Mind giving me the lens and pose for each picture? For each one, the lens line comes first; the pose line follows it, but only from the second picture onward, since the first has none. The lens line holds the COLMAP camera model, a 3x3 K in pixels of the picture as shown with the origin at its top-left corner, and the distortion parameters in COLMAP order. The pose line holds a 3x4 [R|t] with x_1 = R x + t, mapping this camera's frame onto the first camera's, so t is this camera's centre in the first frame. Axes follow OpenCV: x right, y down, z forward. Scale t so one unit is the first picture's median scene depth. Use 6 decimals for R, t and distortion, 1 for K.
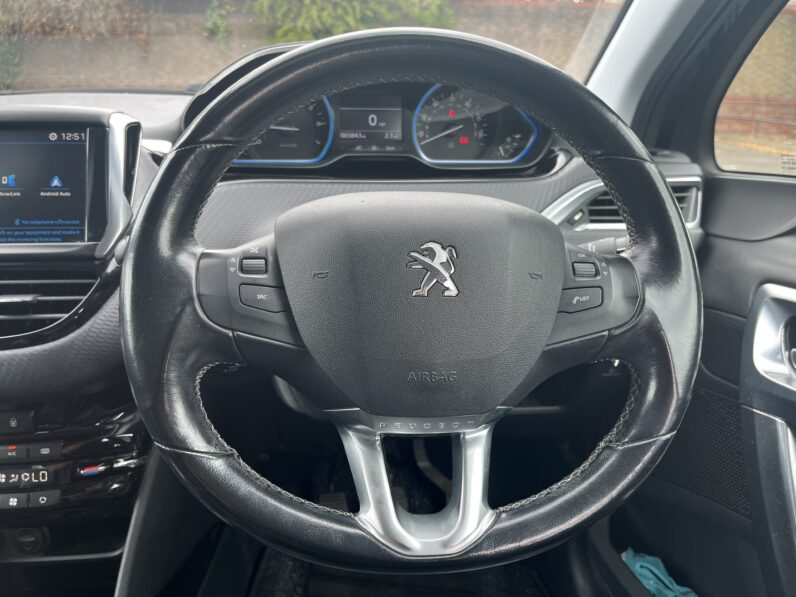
lens RADIAL K [[607.8, 0, 393.7], [0, 607.8, 309.6], [0, 0, 1]] dist [0.069507, -0.100760]
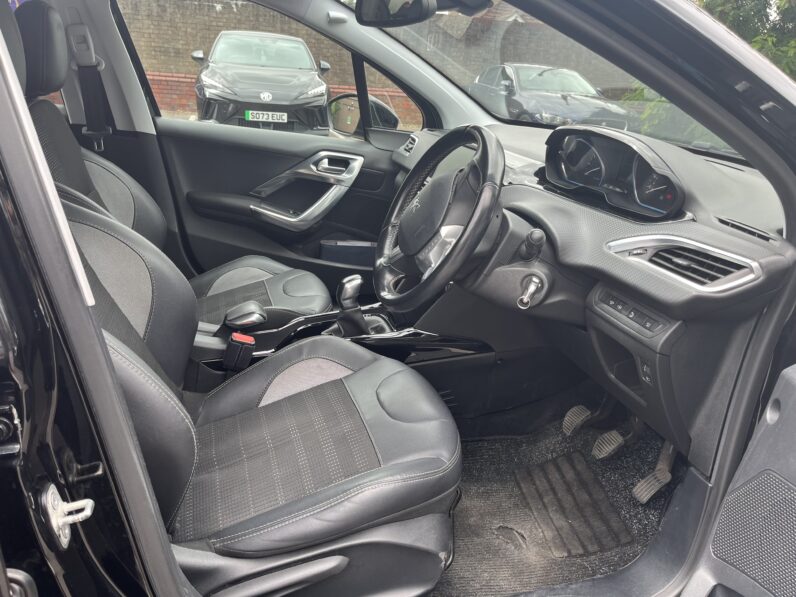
lens RADIAL K [[607.8, 0, 402.5], [0, 607.8, 295.9], [0, 0, 1]] dist [0.069507, -0.100760]
pose [[0.191389, 0.341208, -0.920297, 1.434596], [-0.388192, 0.887494, 0.248316, -0.185658], [0.901486, 0.309727, 0.302311, 0.062486]]
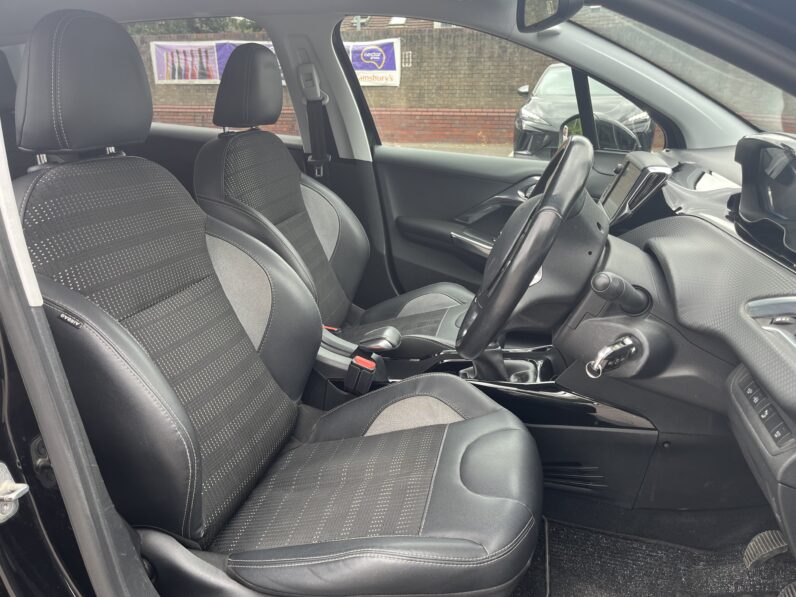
lens RADIAL K [[607.8, 0, 397.8], [0, 607.8, 300.2], [0, 0, 1]] dist [0.069507, -0.100760]
pose [[-0.330174, 0.294551, -0.896786, 1.224796], [-0.318771, 0.859455, 0.399653, -0.336574], [0.888465, 0.417824, -0.189875, 0.567825]]
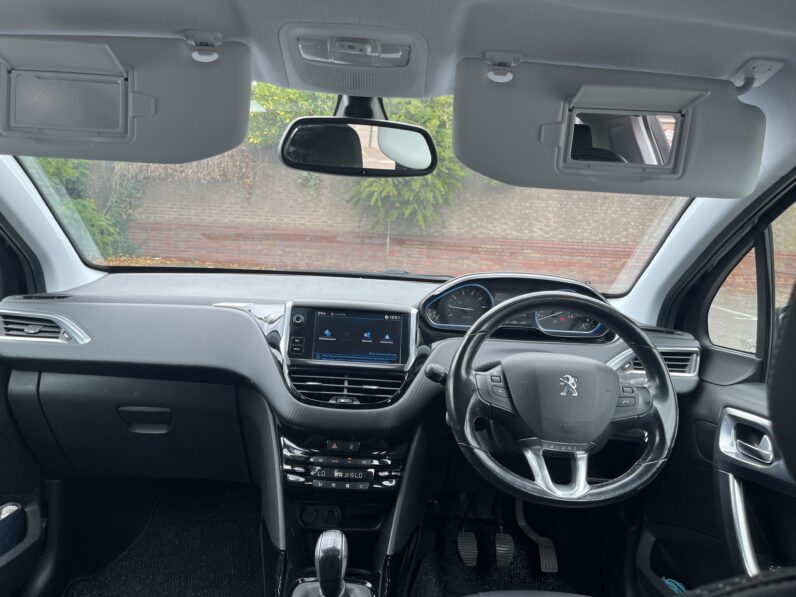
lens RADIAL K [[607.8, 0, 392.4], [0, 607.8, 306.7], [0, 0, 1]] dist [0.069507, -0.100760]
pose [[0.994147, 0.055340, -0.092788, -0.222630], [-0.073512, 0.975872, -0.205596, 0.097317], [0.079172, 0.211214, 0.974228, -0.821580]]
